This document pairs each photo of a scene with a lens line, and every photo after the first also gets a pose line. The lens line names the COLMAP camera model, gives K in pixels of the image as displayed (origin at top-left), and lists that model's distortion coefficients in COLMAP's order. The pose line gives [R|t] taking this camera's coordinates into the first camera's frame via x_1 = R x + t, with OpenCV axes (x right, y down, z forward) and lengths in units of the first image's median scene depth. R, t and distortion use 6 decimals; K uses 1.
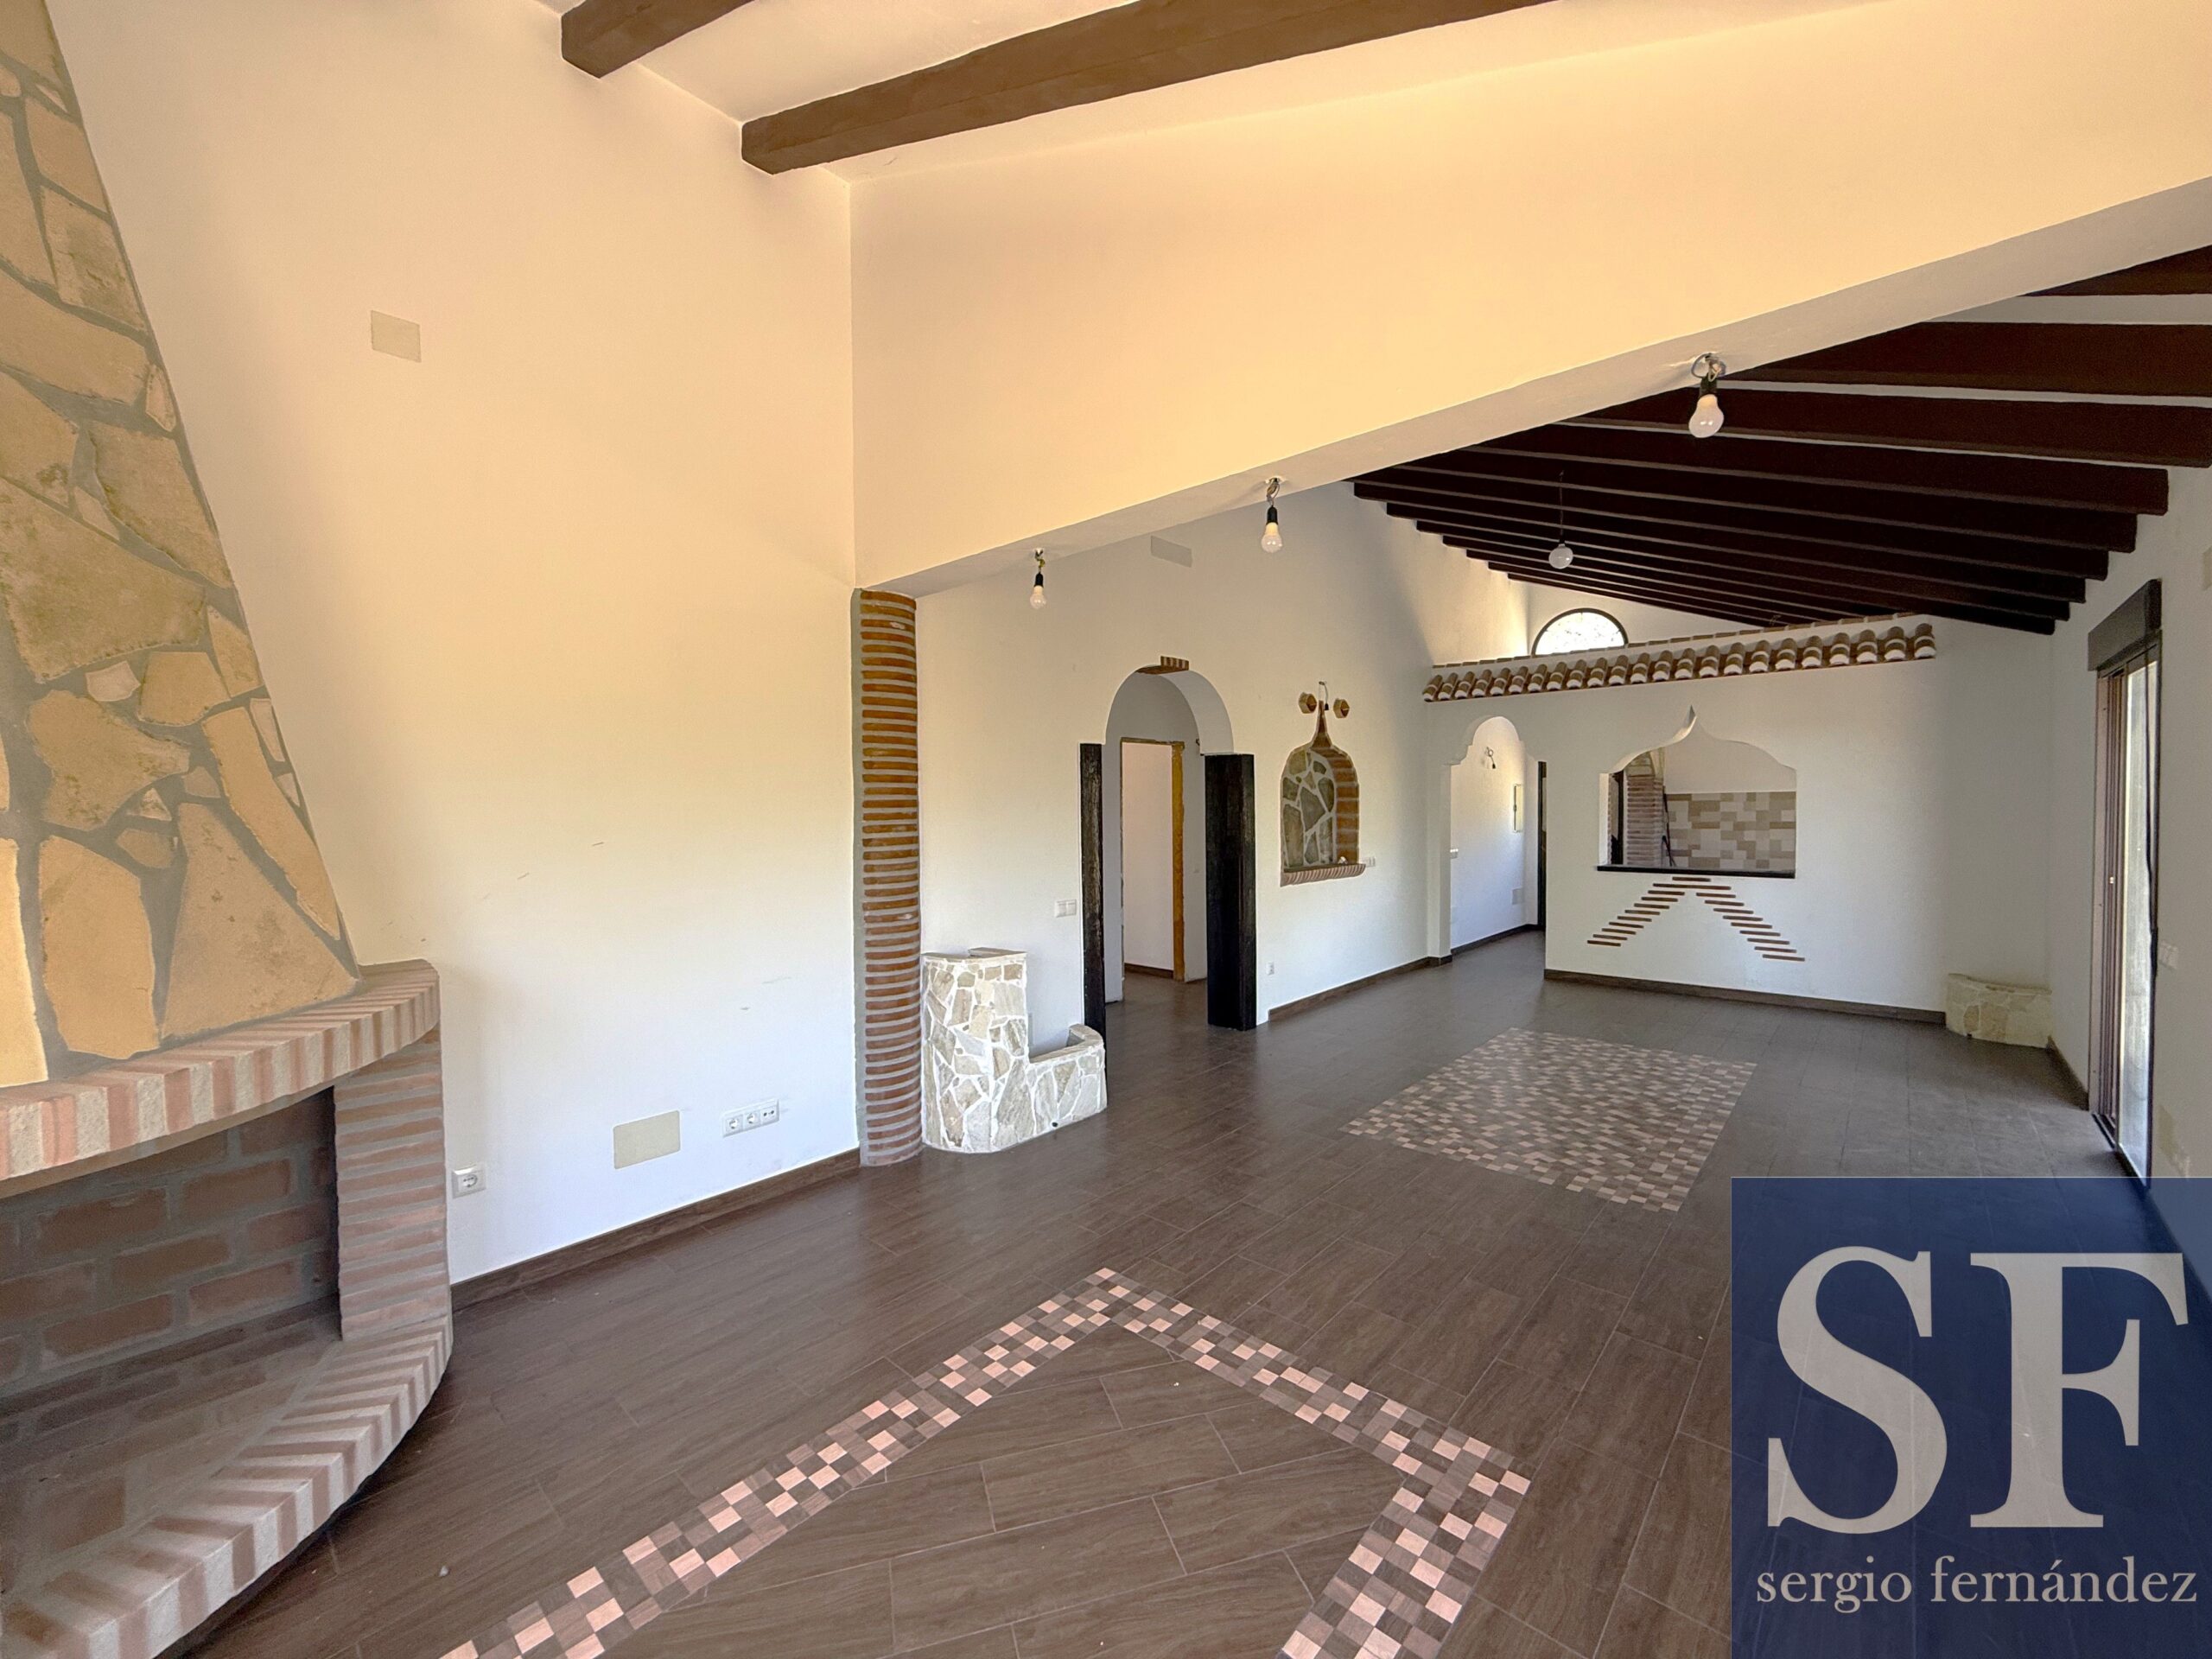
lens RADIAL K [[884.7, 0, 1098.2], [0, 884.7, 825.2], [0, 0, 1]] dist [0.004160, -0.001186]
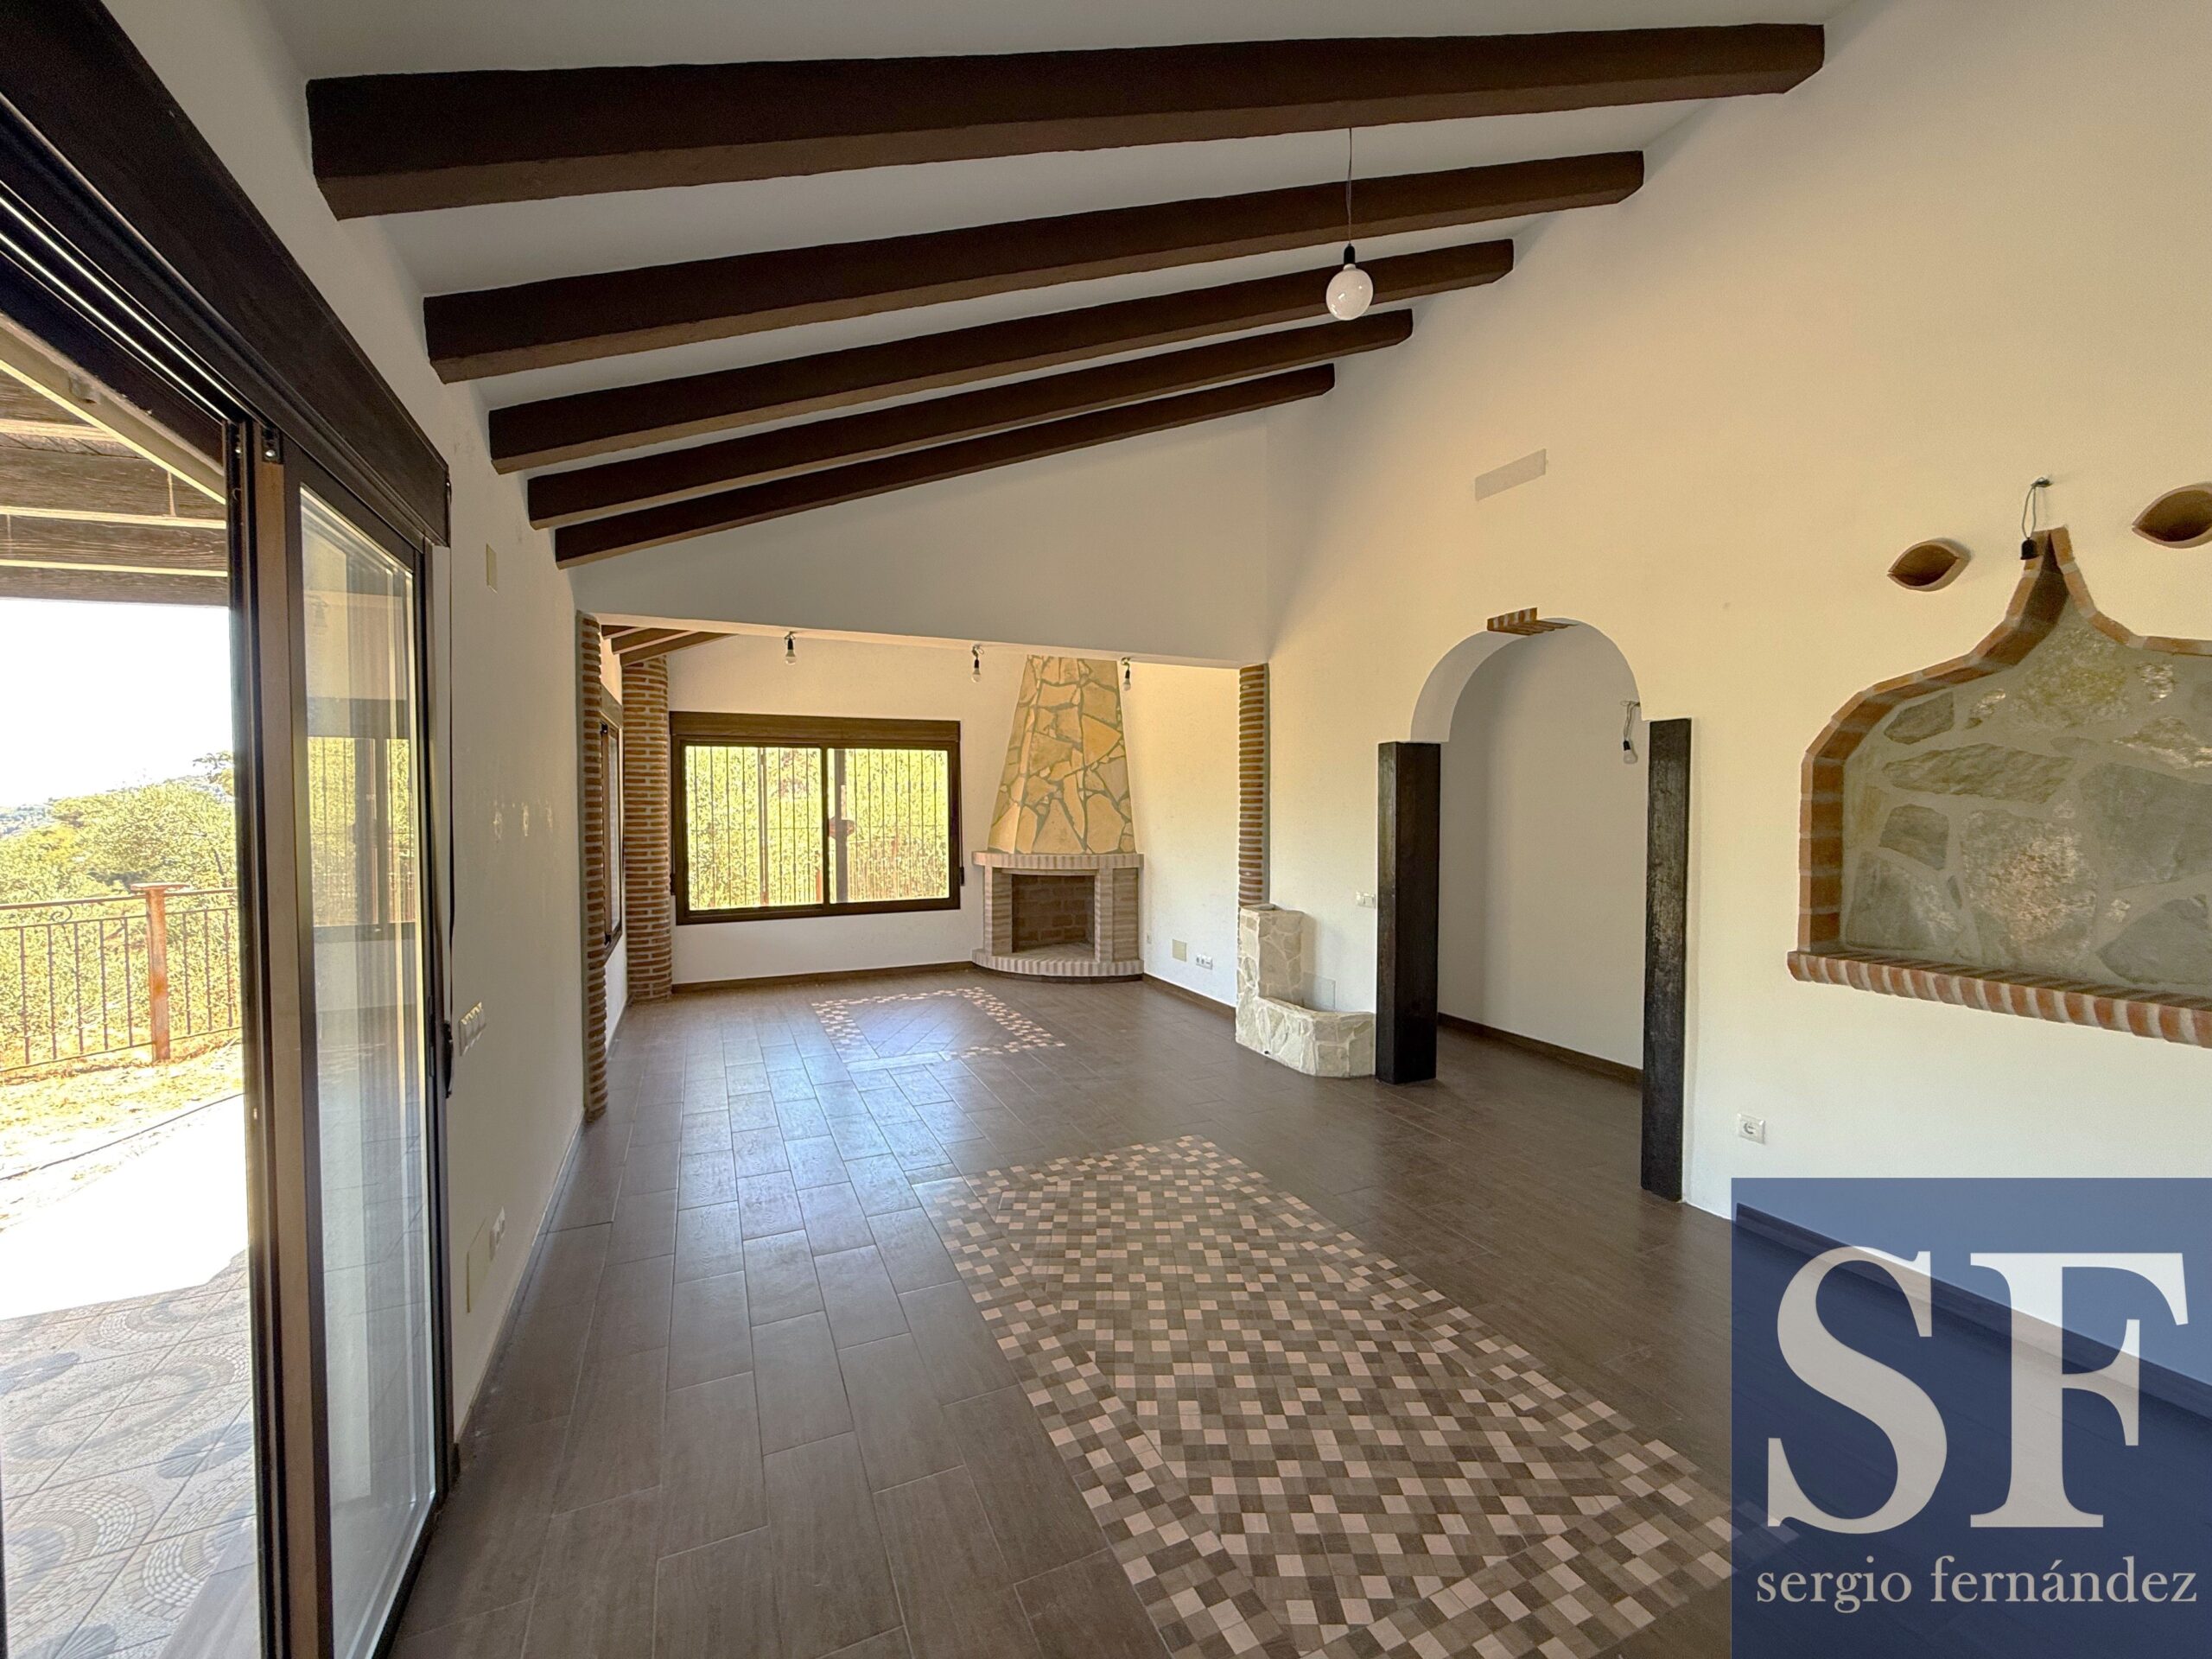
lens RADIAL K [[884.7, 0, 1106.2], [0, 884.7, 823.0], [0, 0, 1]] dist [0.004160, -0.001186]
pose [[-0.391489, 0.032691, -0.919602, 1.135004], [-0.017730, 0.998915, 0.043058, -0.041349], [0.920012, 0.033161, -0.390485, 1.199685]]
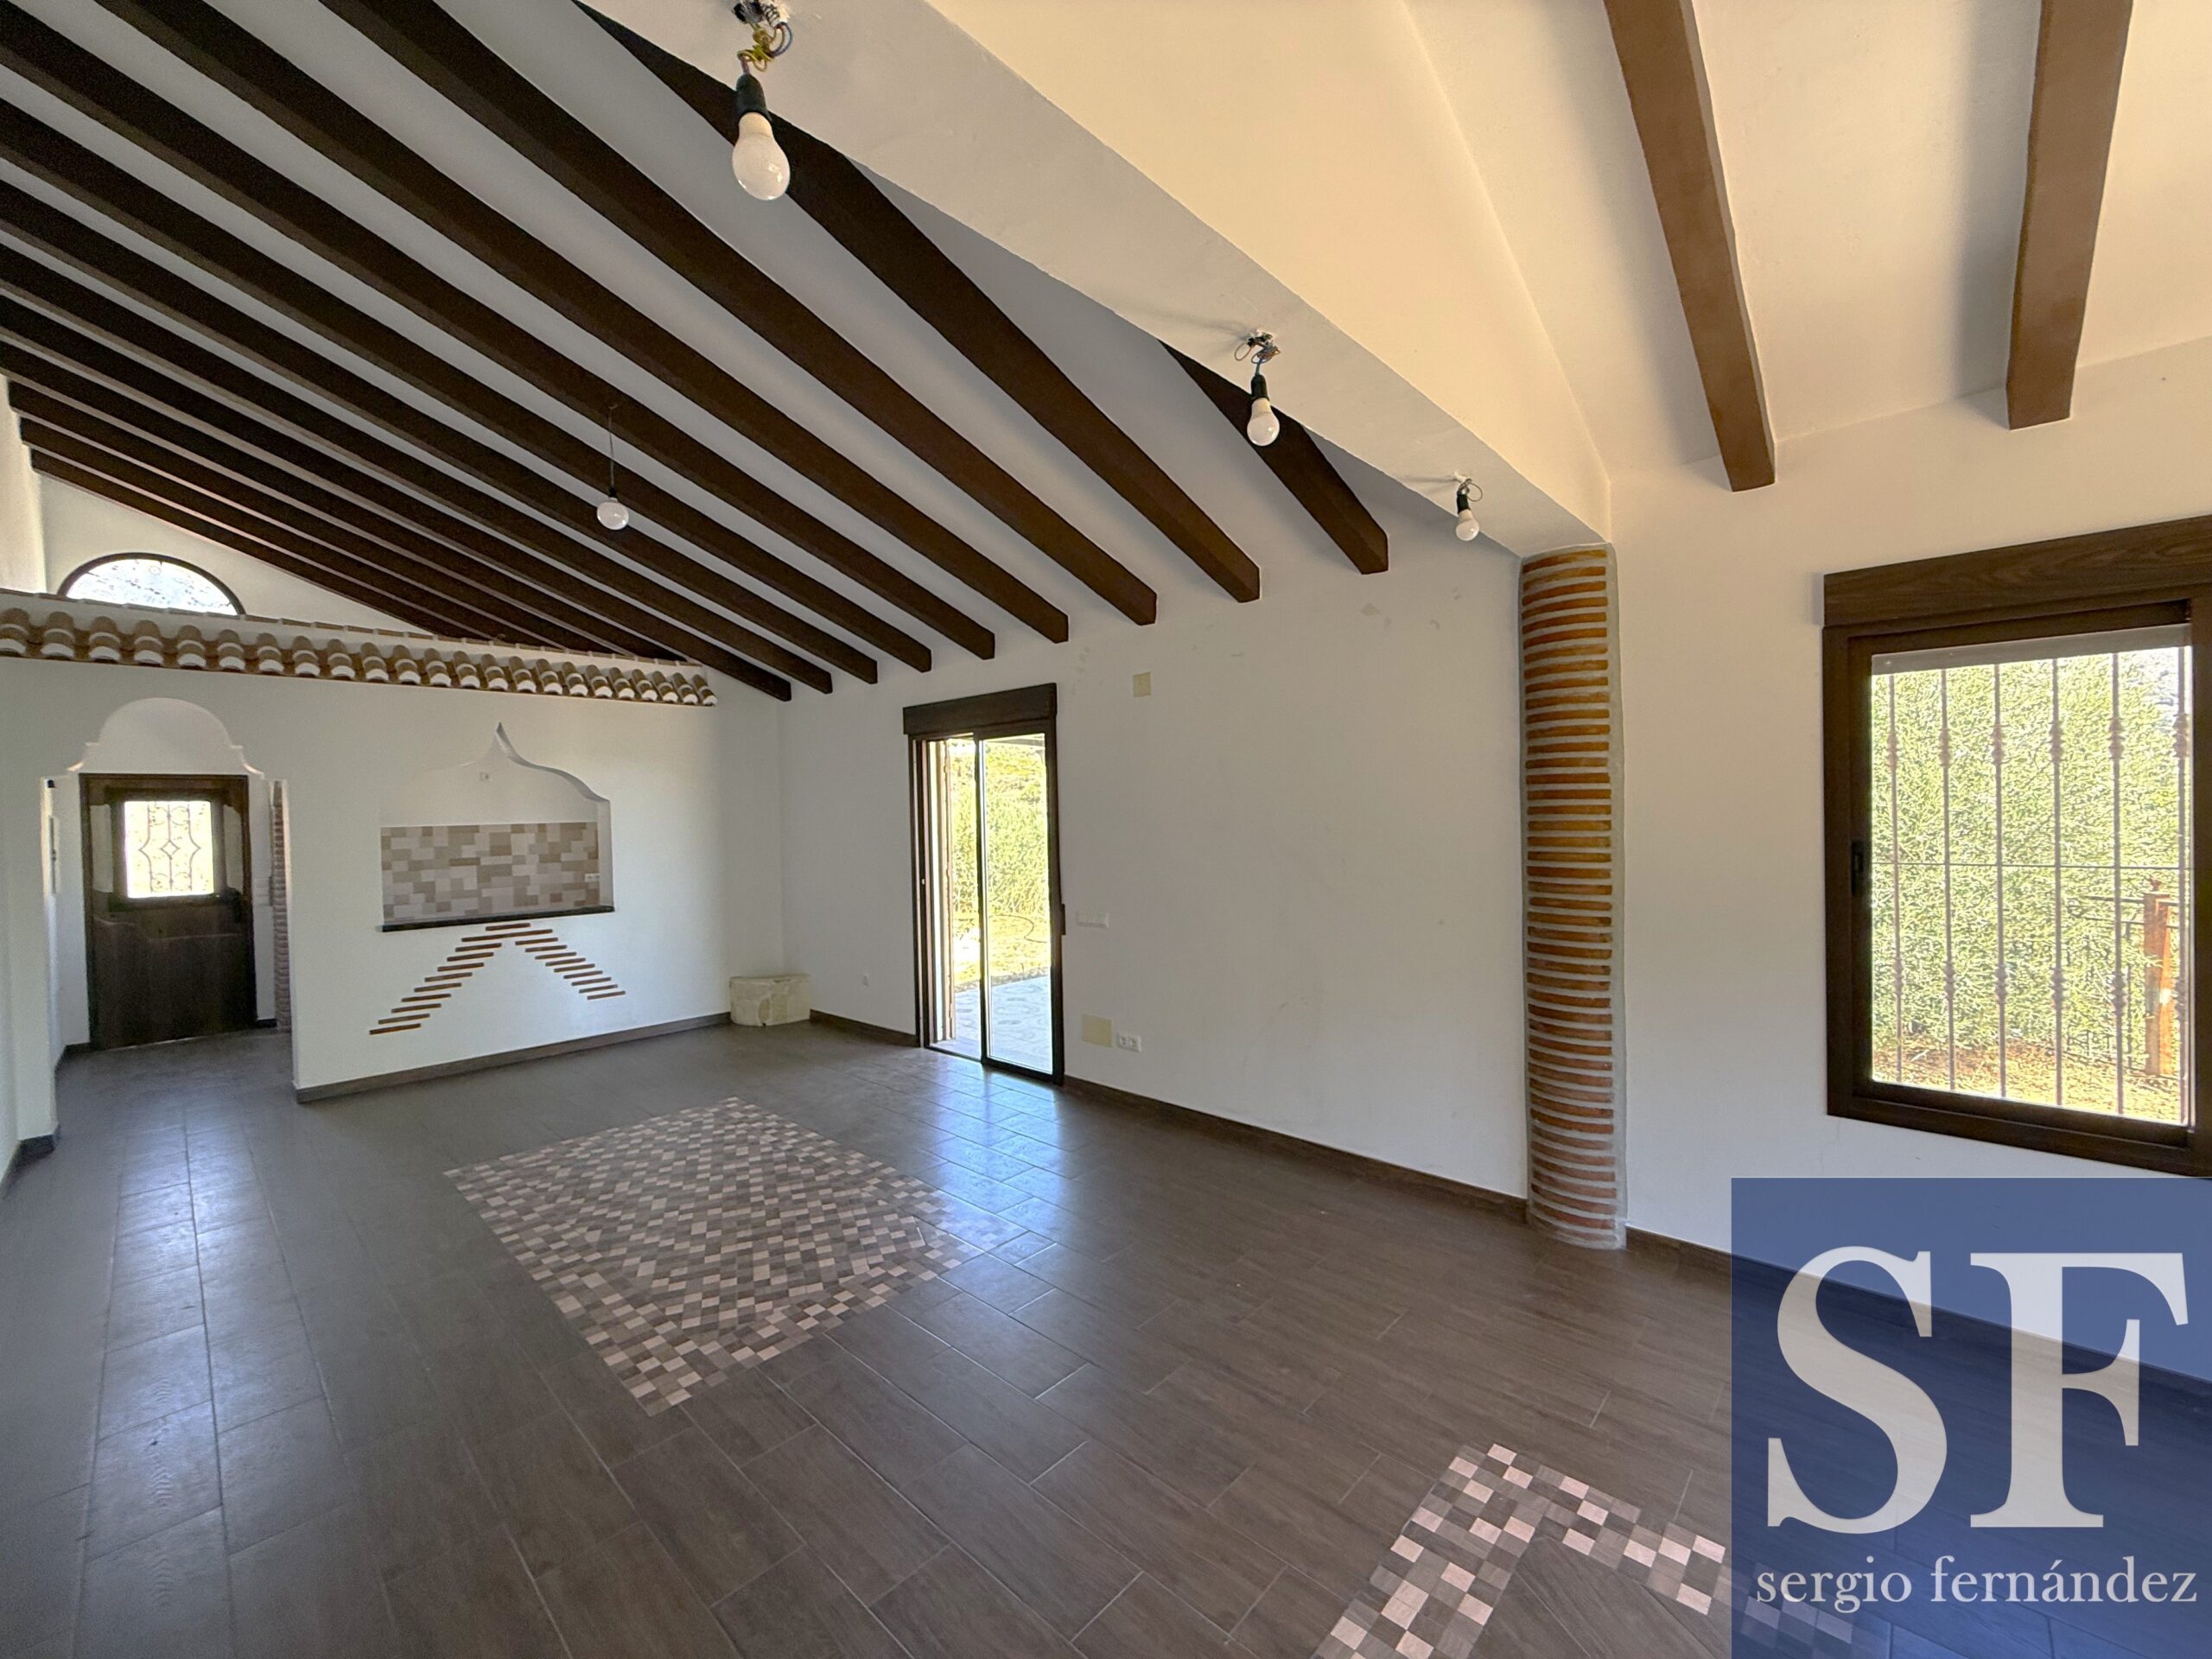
lens RADIAL K [[884.7, 0, 1111.6], [0, 884.7, 874.1], [0, 0, 1]] dist [0.004160, -0.001186]
pose [[0.006698, -0.058153, 0.998285, -0.251698], [0.044674, 0.997328, 0.057798, -0.017148], [-0.998979, 0.044210, 0.009278, 0.645424]]
